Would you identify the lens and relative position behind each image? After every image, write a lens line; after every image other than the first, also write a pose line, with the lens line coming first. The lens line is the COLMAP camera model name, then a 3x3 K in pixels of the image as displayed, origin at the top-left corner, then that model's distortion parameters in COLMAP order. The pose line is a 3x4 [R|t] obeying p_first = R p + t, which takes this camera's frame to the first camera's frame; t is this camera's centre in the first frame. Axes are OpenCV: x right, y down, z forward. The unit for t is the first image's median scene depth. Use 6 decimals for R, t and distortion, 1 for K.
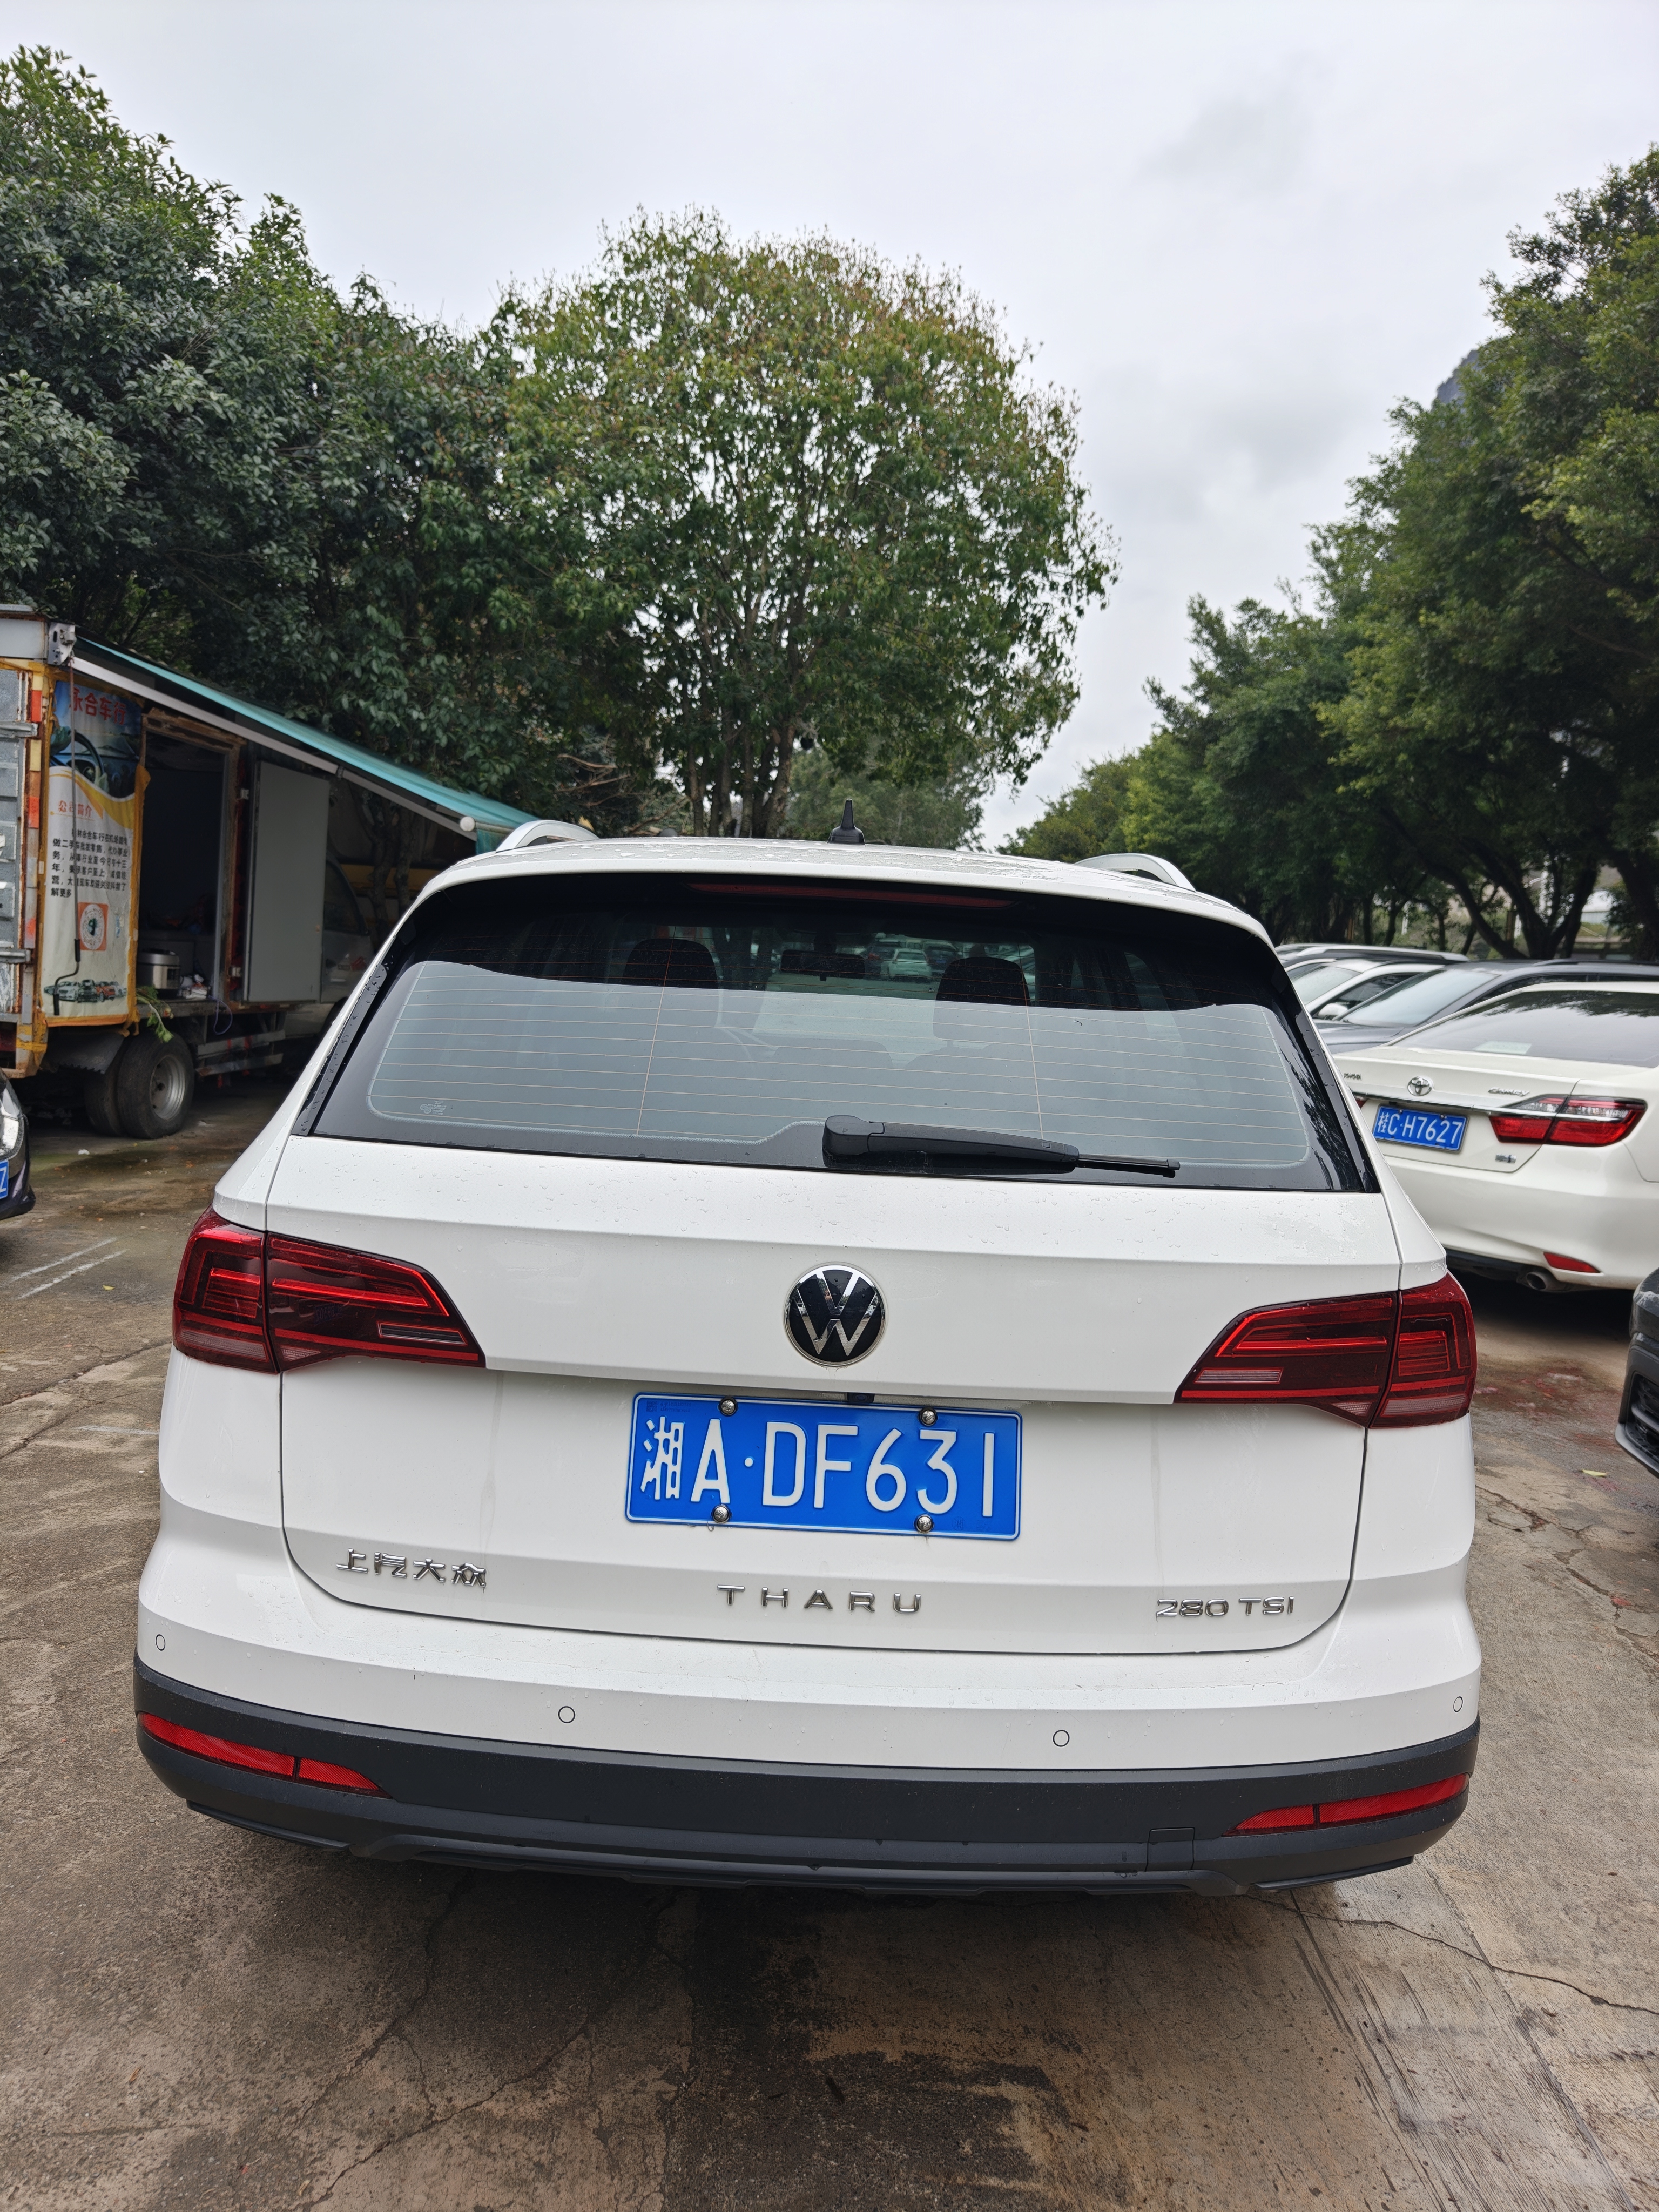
lens RADIAL K [[1471.7, 0, 840.3], [0, 1471.7, 1113.2], [0, 0, 1]] dist [-0.009420, 0.005141]
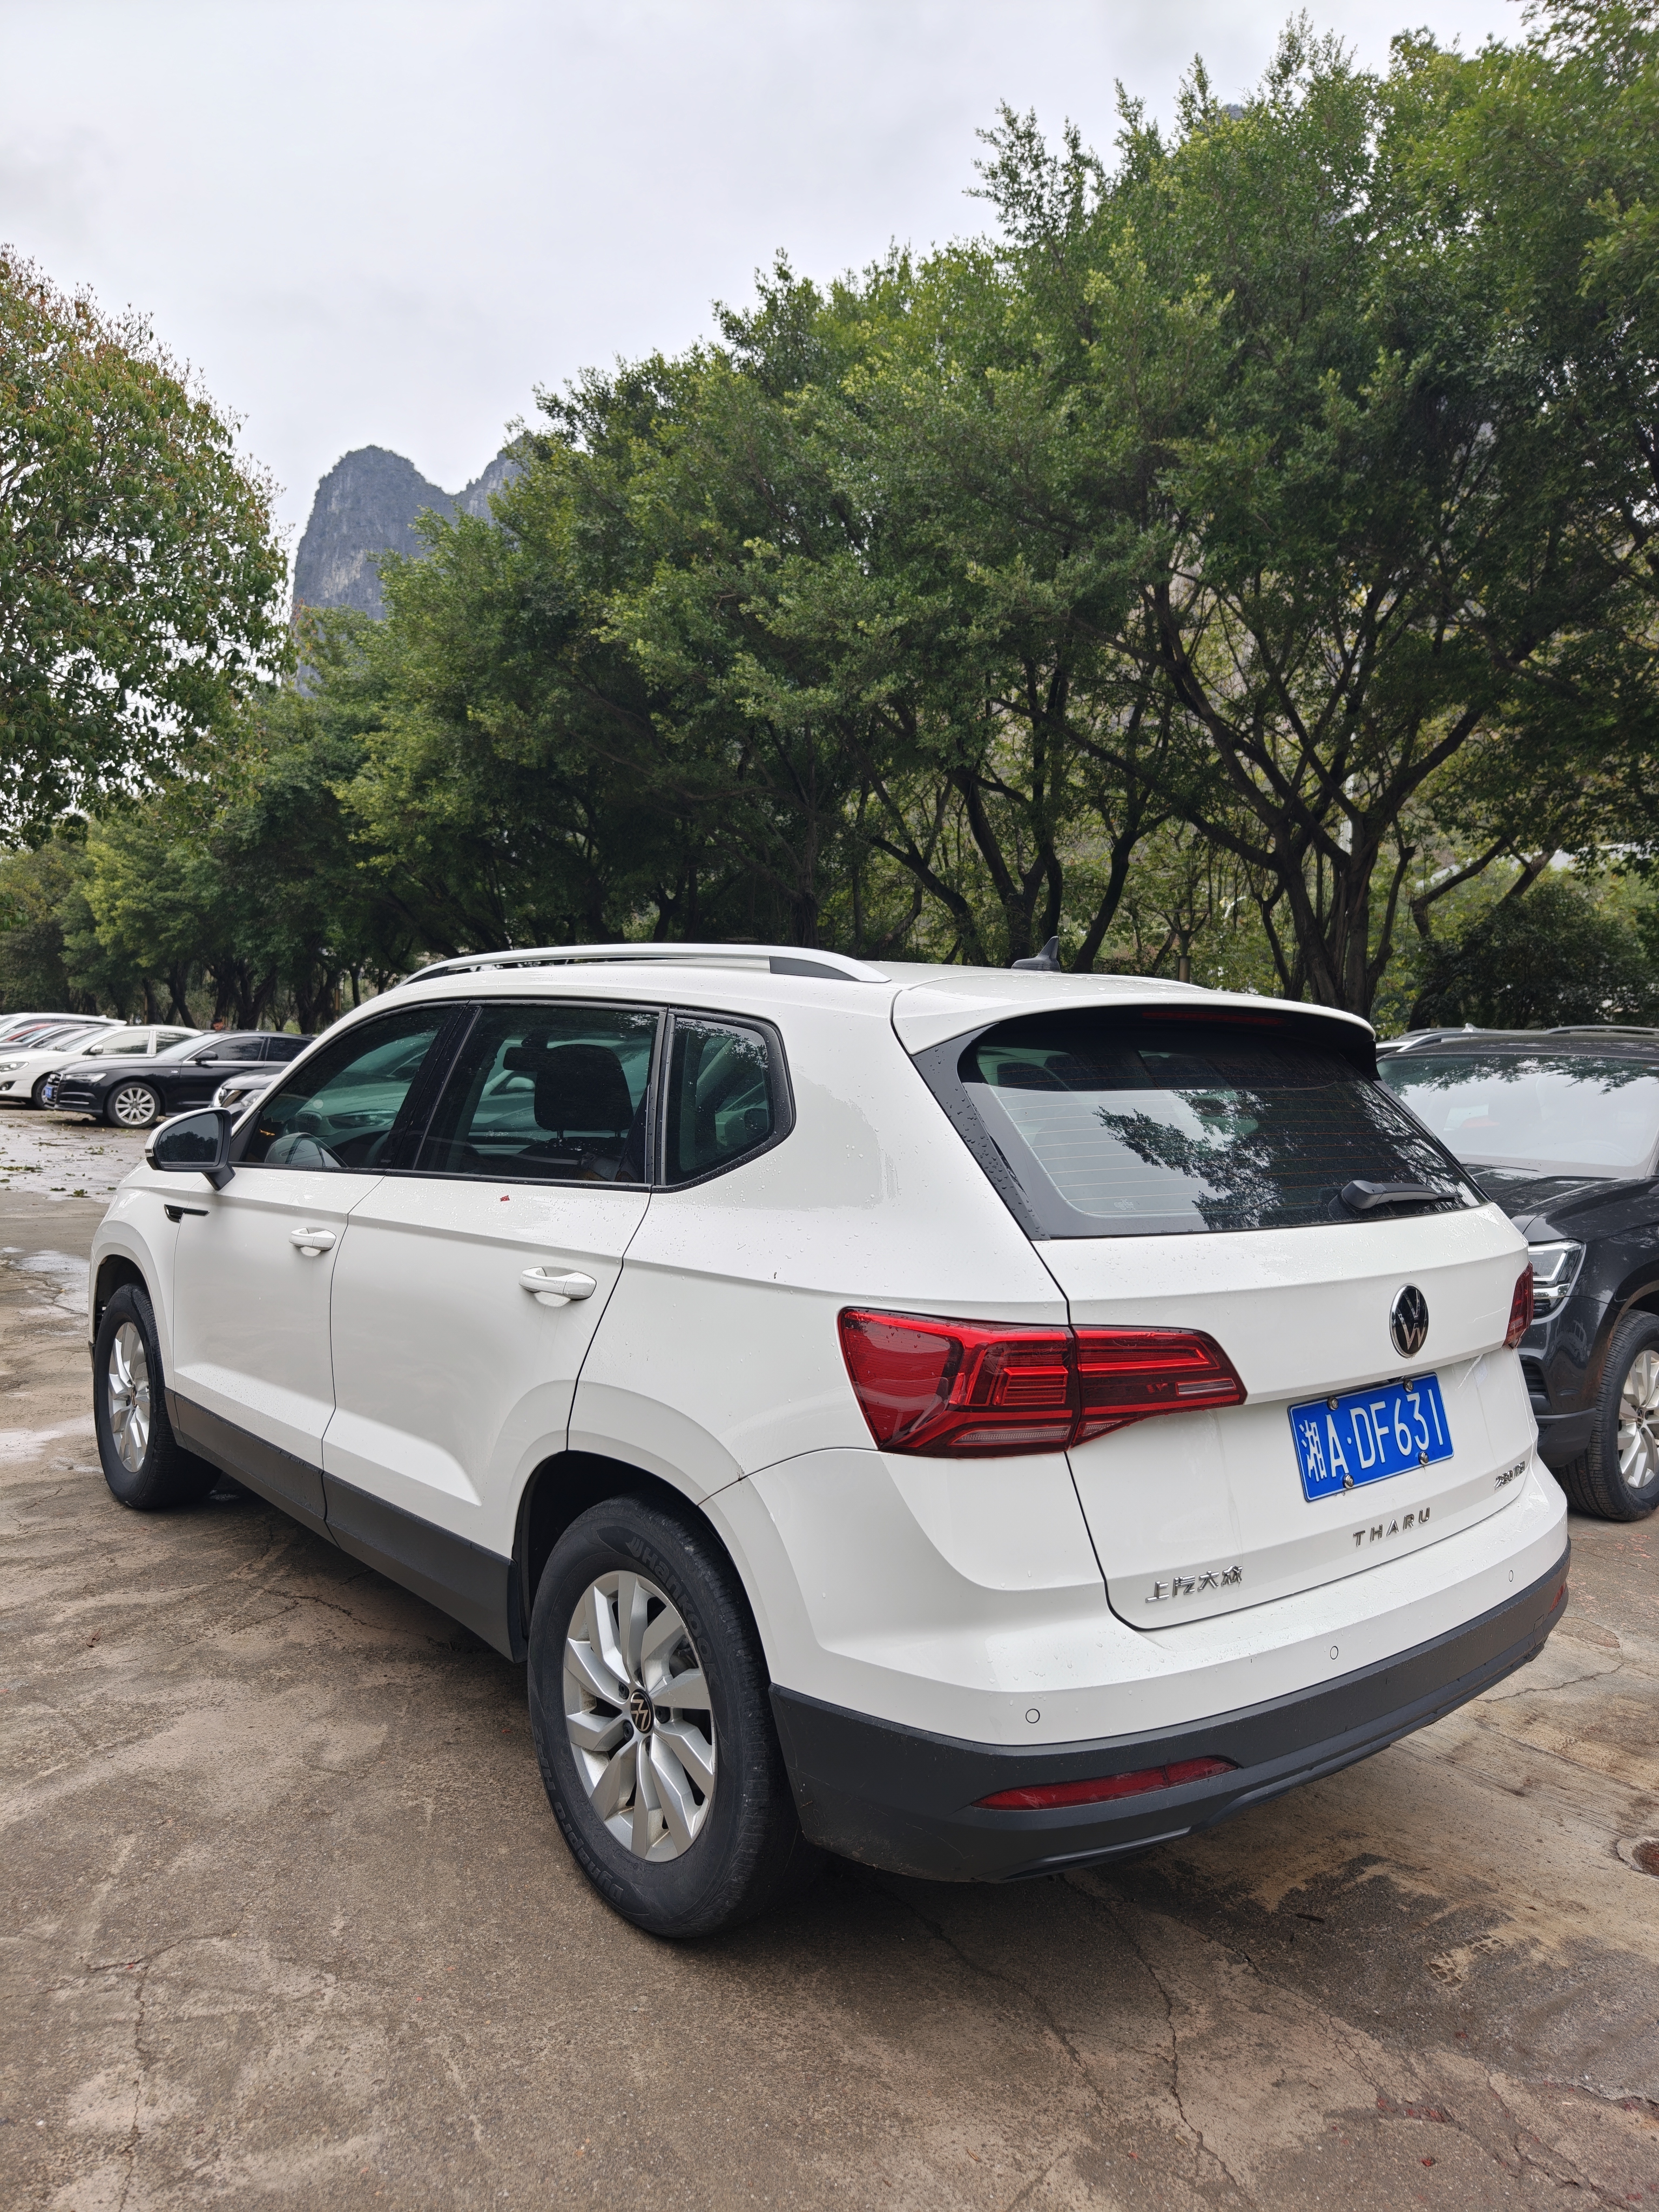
lens RADIAL K [[1471.7, 0, 803.7], [0, 1471.7, 1122.9], [0, 0, 1]] dist [-0.009420, 0.005141]
pose [[0.780085, -0.063039, 0.622490, -0.236523], [0.087476, 0.996128, -0.008744, -0.016375], [-0.619529, 0.061274, 0.782579, 0.041576]]
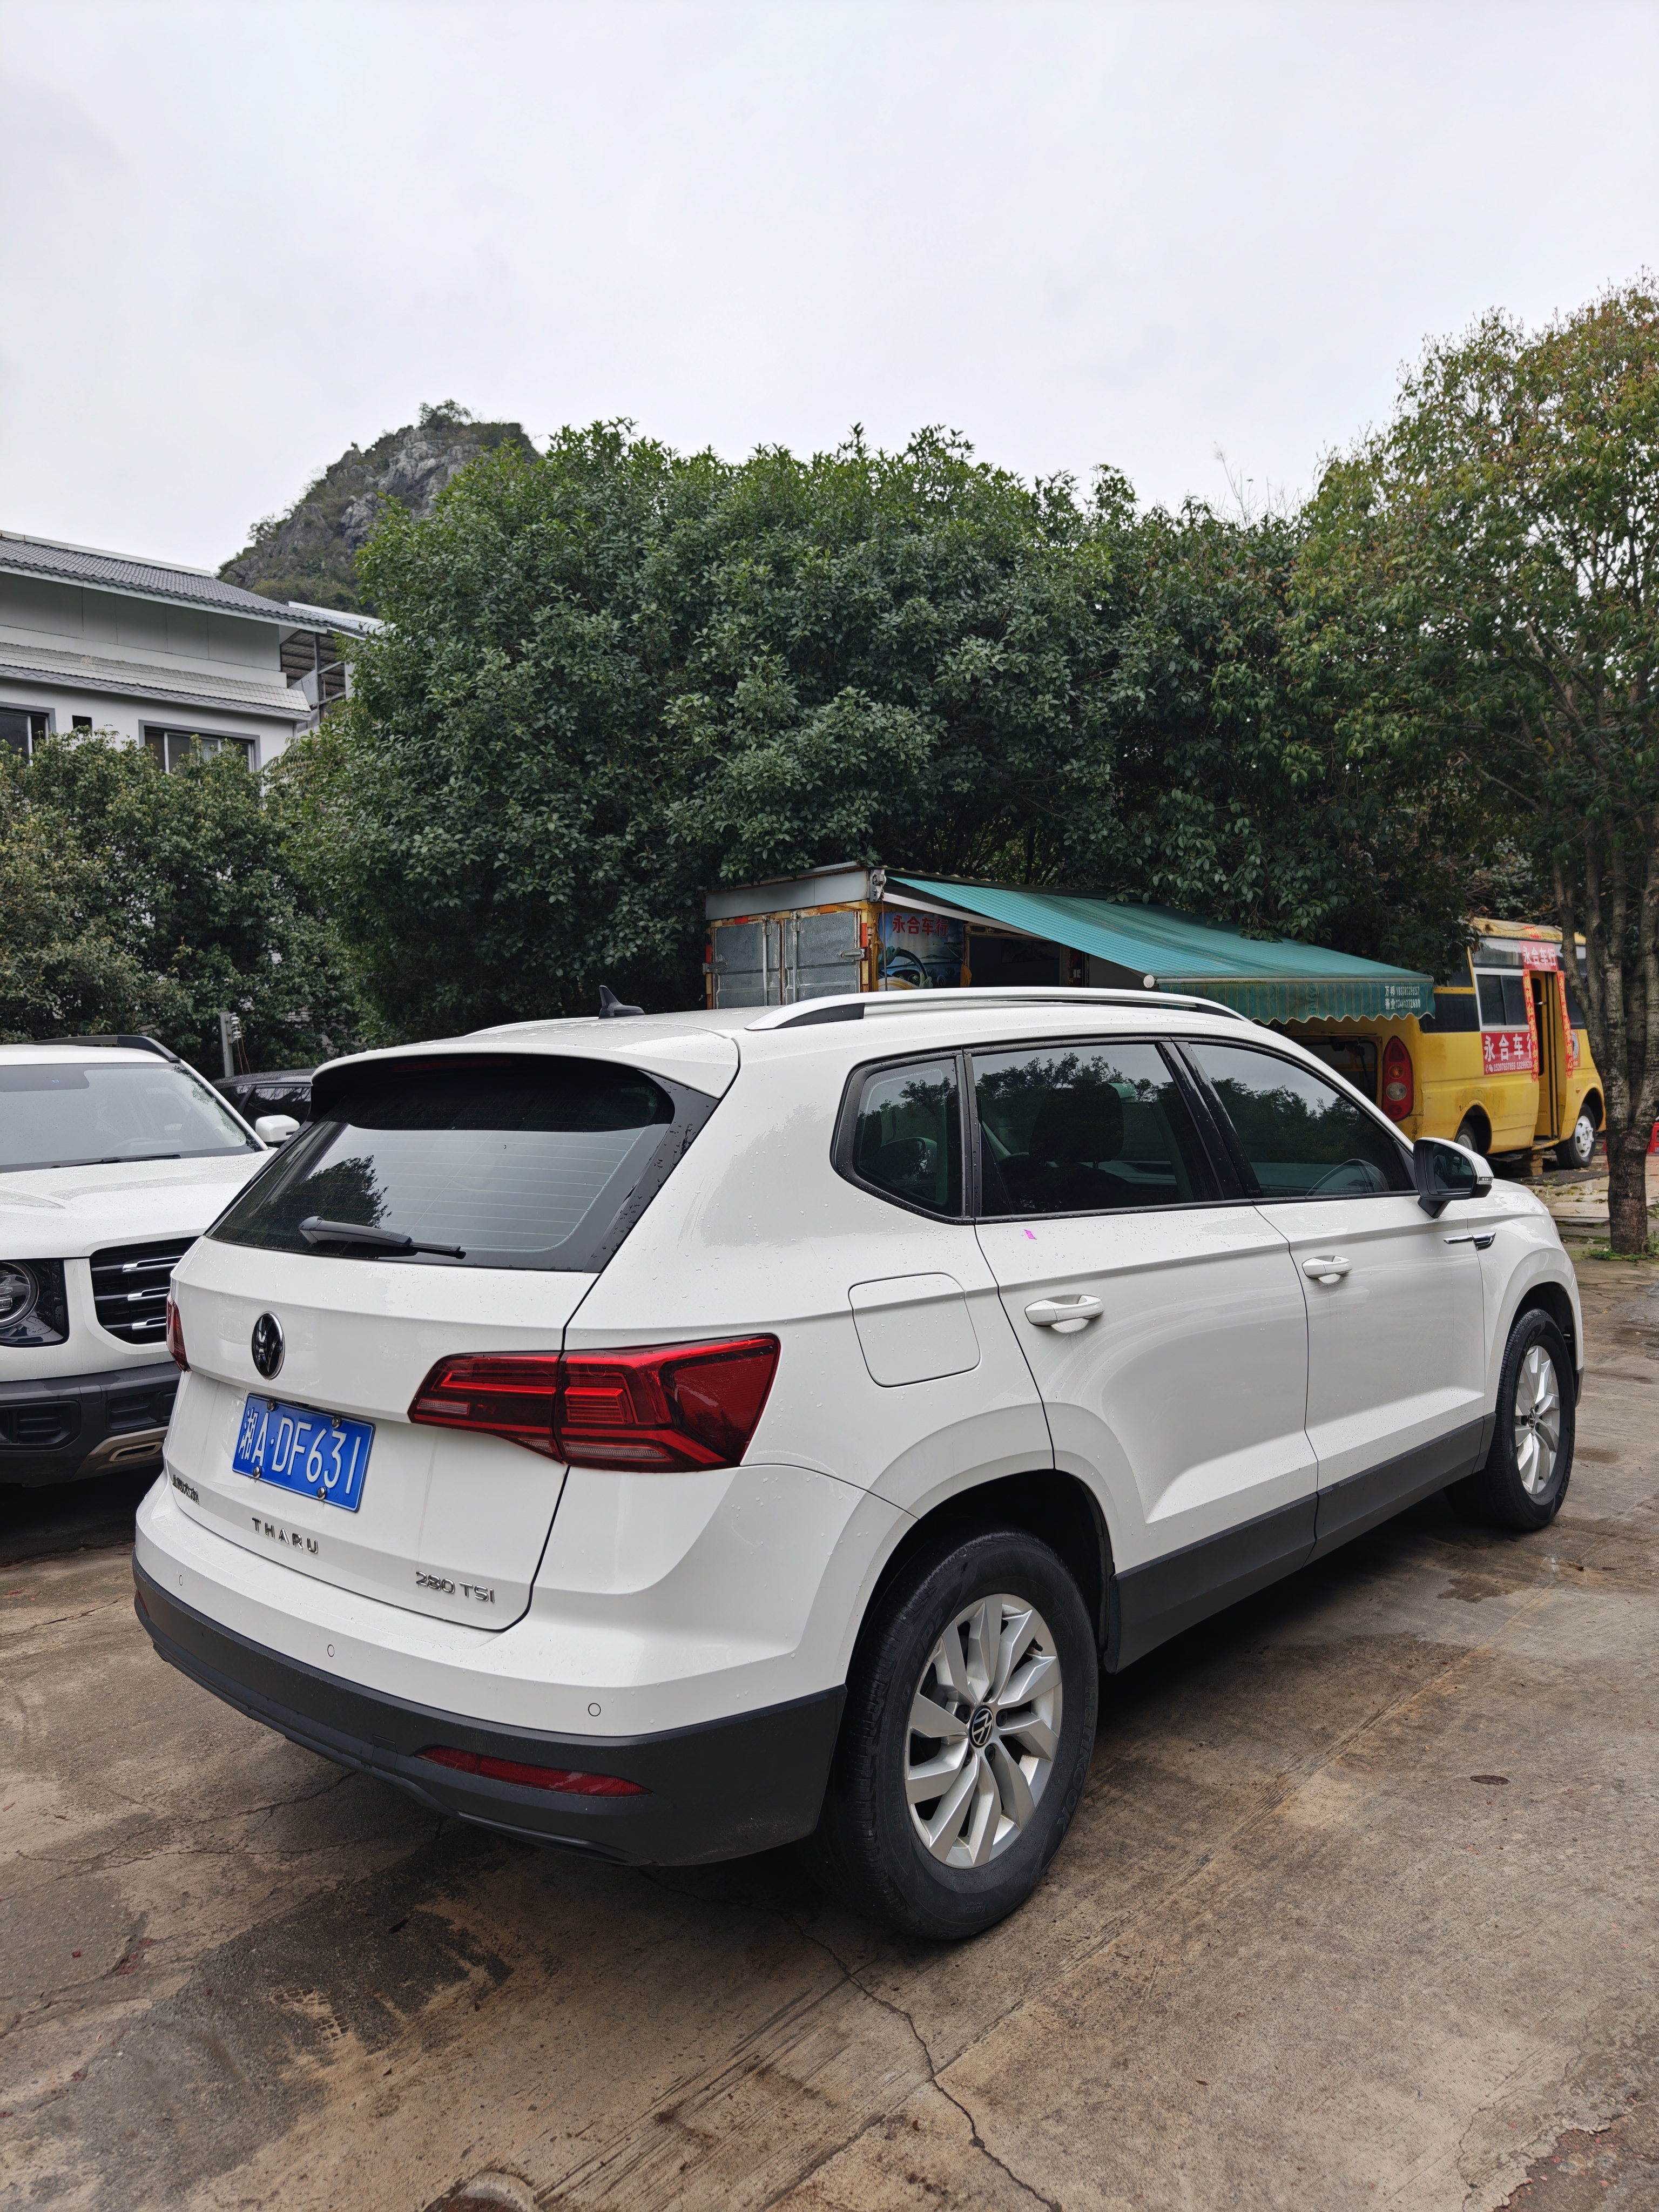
lens RADIAL K [[1471.7, 0, 827.7], [0, 1471.7, 1120.3], [0, 0, 1]] dist [-0.009420, 0.005141]
pose [[0.720719, -0.068495, -0.689835, 0.268042], [0.002319, 0.995339, -0.096406, 0.009094], [0.693223, 0.067882, 0.717519, 0.048906]]
